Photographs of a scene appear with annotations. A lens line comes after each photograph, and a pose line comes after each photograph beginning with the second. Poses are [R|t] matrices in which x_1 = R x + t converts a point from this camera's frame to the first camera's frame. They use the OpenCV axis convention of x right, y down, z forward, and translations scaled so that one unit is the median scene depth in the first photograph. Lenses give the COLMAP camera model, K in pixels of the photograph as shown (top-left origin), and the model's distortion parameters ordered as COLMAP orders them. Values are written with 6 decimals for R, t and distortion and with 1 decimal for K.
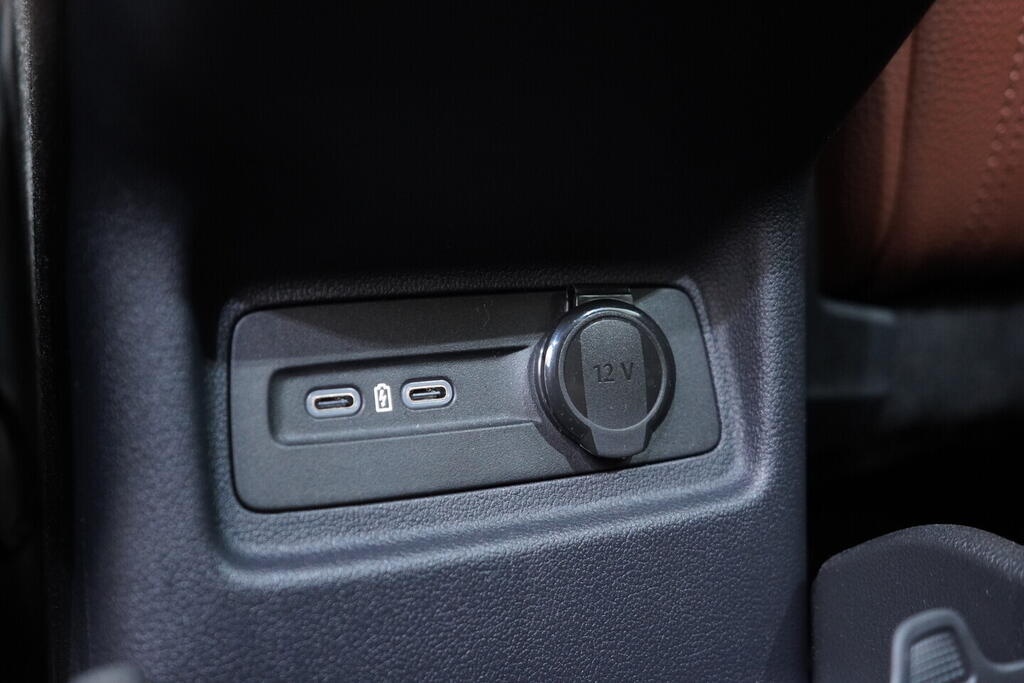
lens RADIAL K [[1080.3, 0, 512.0], [0, 1080.3, 341.5], [0, 0, 1]] dist [-0.002195, 0.014786]
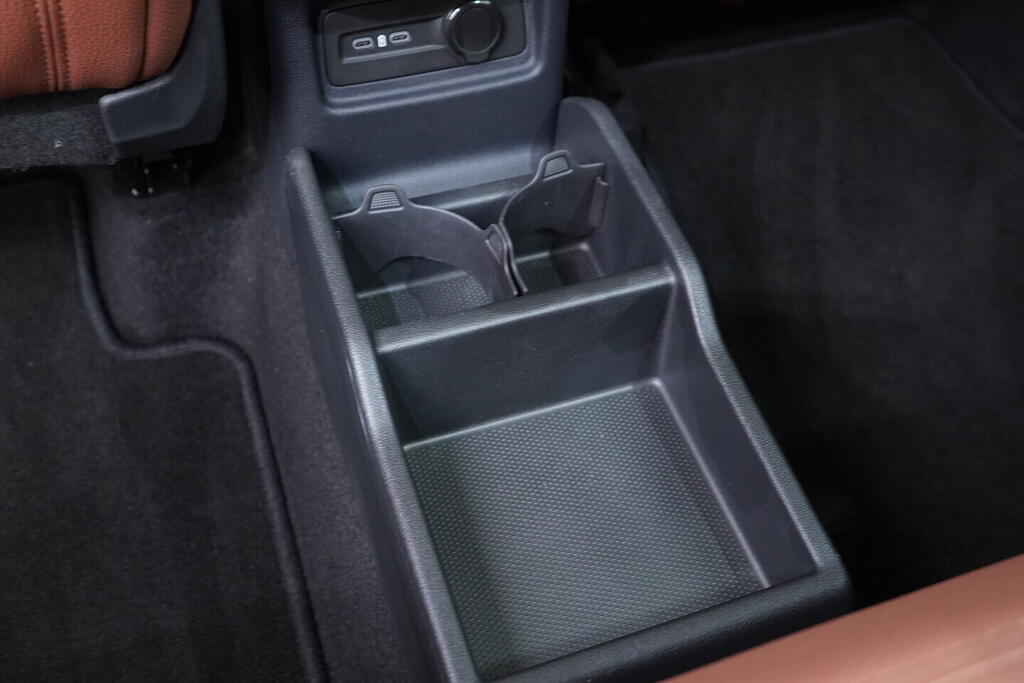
lens RADIAL K [[1080.3, 0, 512.0], [0, 1080.3, 341.5], [0, 0, 1]] dist [-0.002195, 0.014786]
pose [[0.995221, 0.096920, -0.011874, 0.290113], [-0.064700, 0.745625, 0.663218, -1.144404], [0.073132, -0.659280, 0.748332, -1.382813]]
